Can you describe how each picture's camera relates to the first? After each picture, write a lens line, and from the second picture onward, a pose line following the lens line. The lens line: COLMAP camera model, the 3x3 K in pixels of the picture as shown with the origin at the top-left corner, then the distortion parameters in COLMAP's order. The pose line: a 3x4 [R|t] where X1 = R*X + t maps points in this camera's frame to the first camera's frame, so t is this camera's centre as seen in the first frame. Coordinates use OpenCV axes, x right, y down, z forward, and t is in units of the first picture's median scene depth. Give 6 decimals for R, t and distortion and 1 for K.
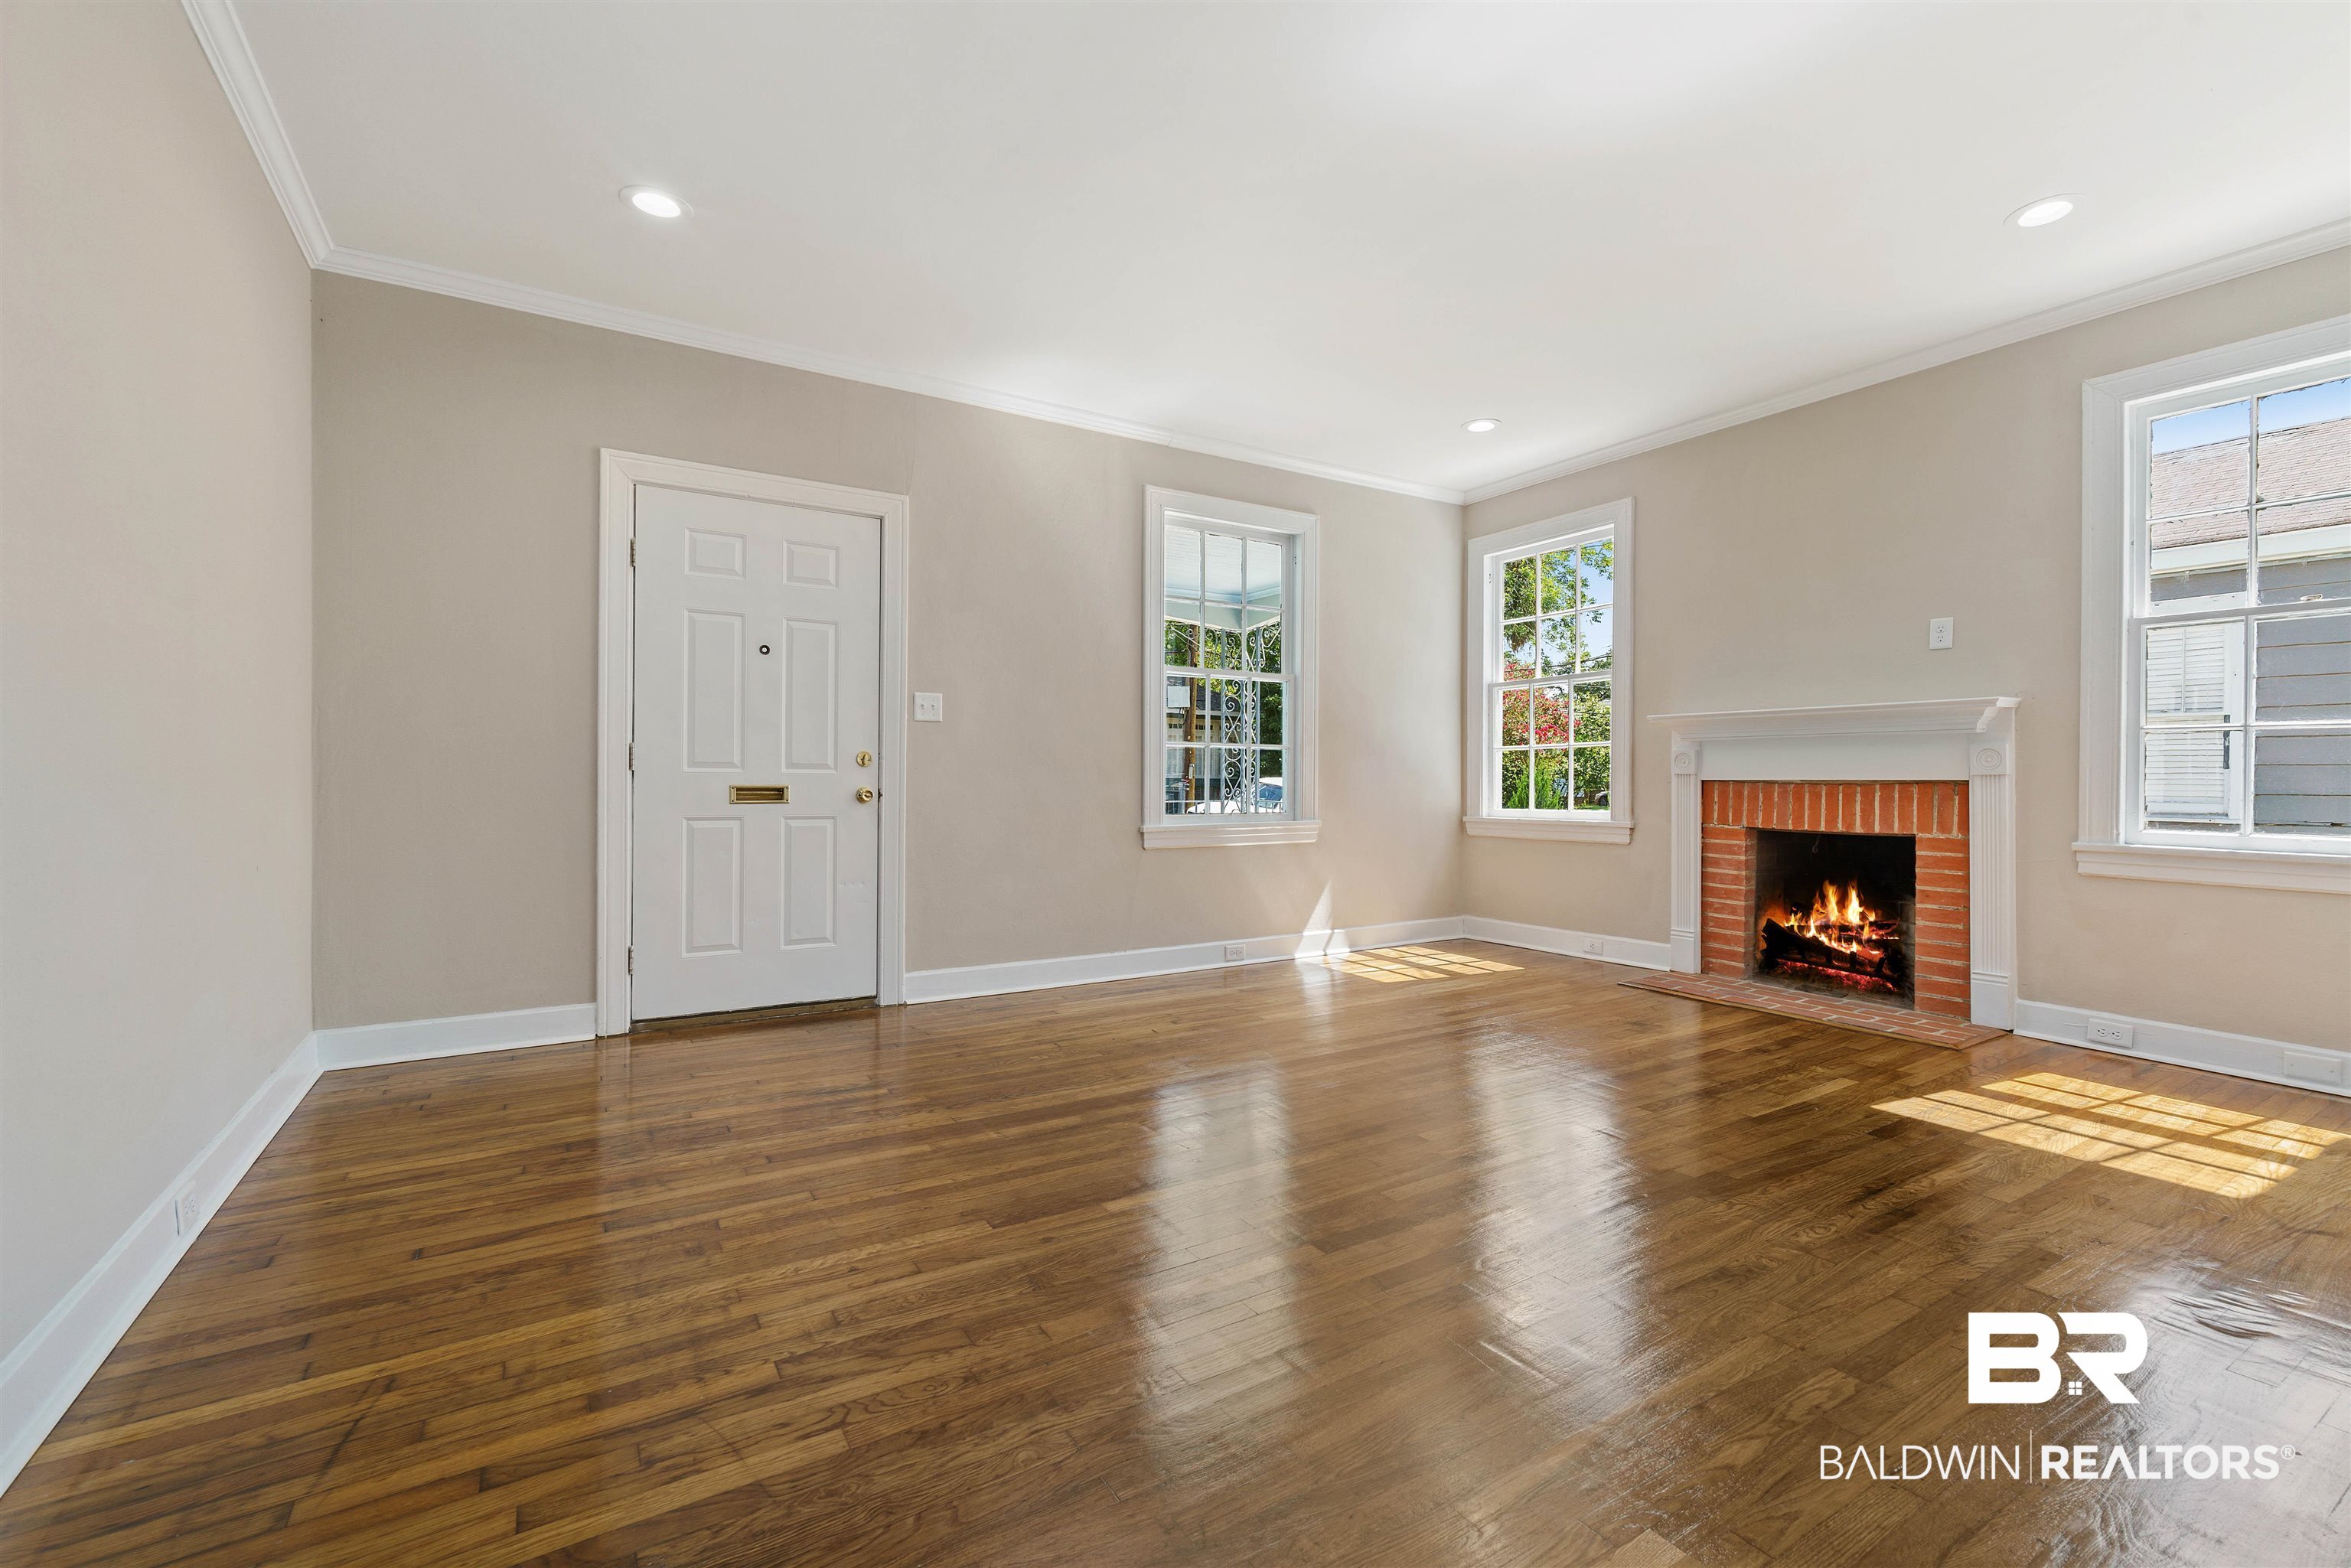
lens RADIAL K [[1014.2, 0, 1191.3], [0, 1014.2, 779.5], [0, 0, 1]] dist [-0.002256, 0.000911]
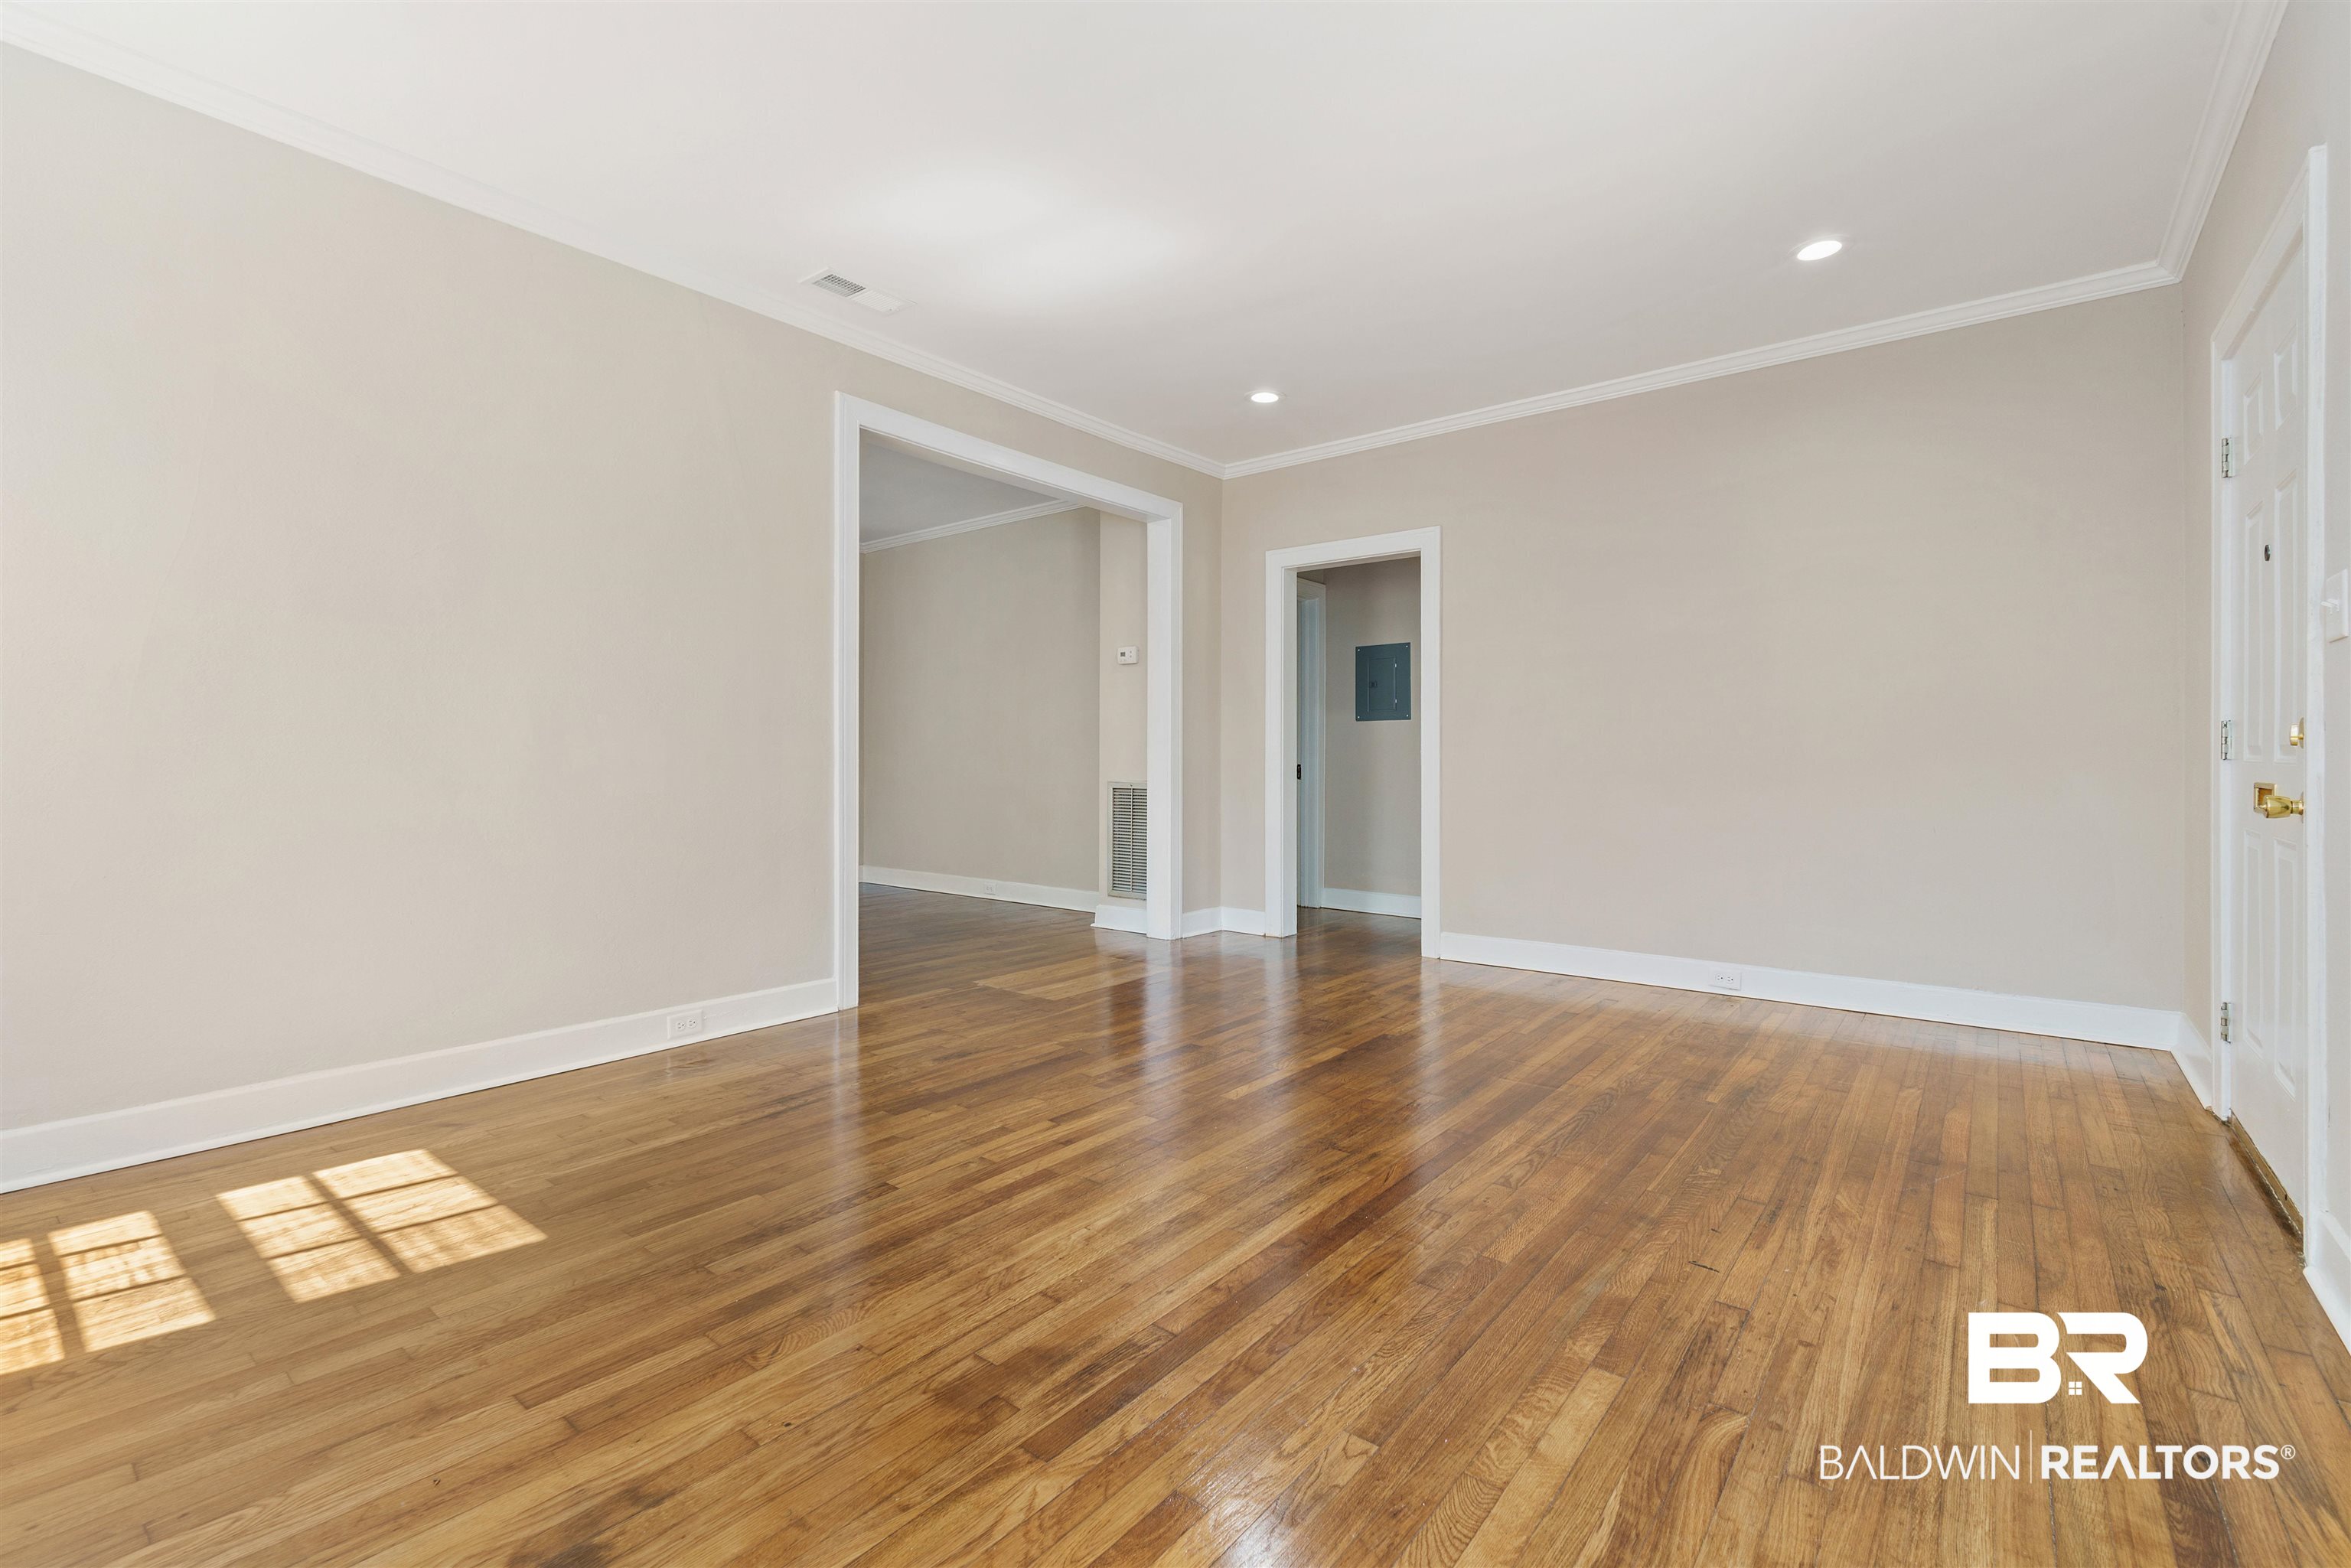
lens RADIAL K [[1014.2, 0, 1187.4], [0, 1014.2, 774.6], [0, 0, 1]] dist [-0.002256, 0.000911]
pose [[-0.940504, 0.000006, -0.339783, 0.349966], [-0.003092, 0.999958, 0.008576, -0.000560], [0.339769, 0.009116, -0.940465, 1.278351]]
